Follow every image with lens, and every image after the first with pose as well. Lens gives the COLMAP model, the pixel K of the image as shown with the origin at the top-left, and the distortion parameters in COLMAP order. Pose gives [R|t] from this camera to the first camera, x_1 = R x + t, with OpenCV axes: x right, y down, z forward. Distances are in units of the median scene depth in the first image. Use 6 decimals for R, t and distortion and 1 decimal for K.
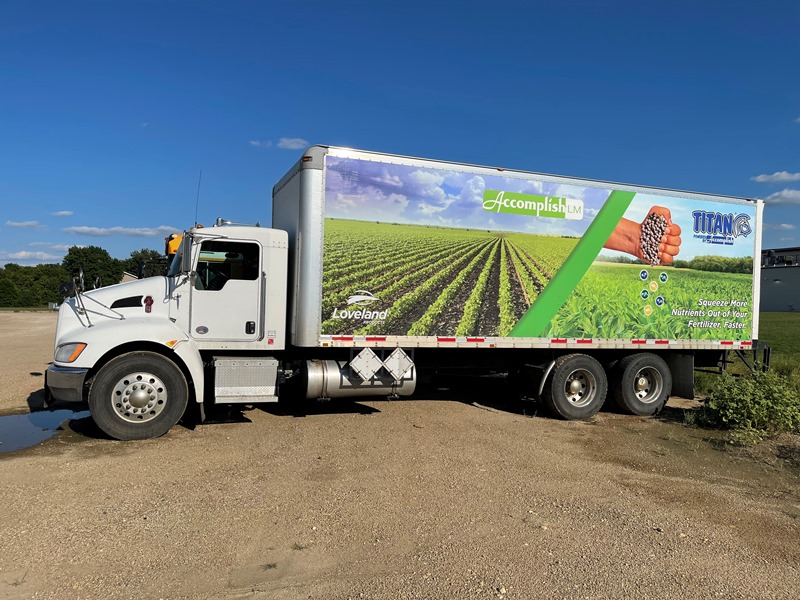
lens RADIAL K [[606.2, 0, 400.0], [0, 606.2, 301.0], [0, 0, 1]] dist [0.068261, 0.002063]
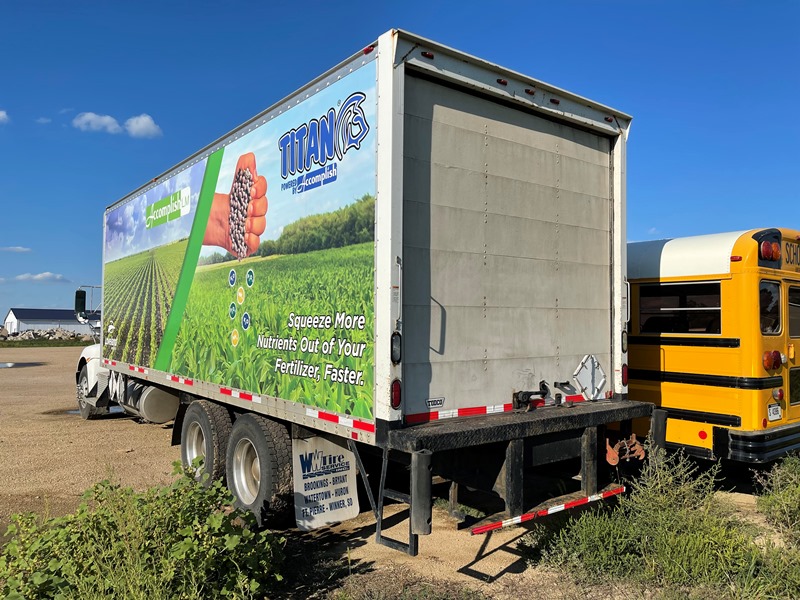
lens RADIAL K [[606.2, 0, 400.0], [0, 606.2, 300.1], [0, 0, 1]] dist [0.068261, 0.002063]
pose [[0.258742, -0.062552, -0.963919, 0.970276], [0.005077, 0.997975, -0.063399, 0.016357], [0.965933, 0.011510, 0.258536, 0.970008]]
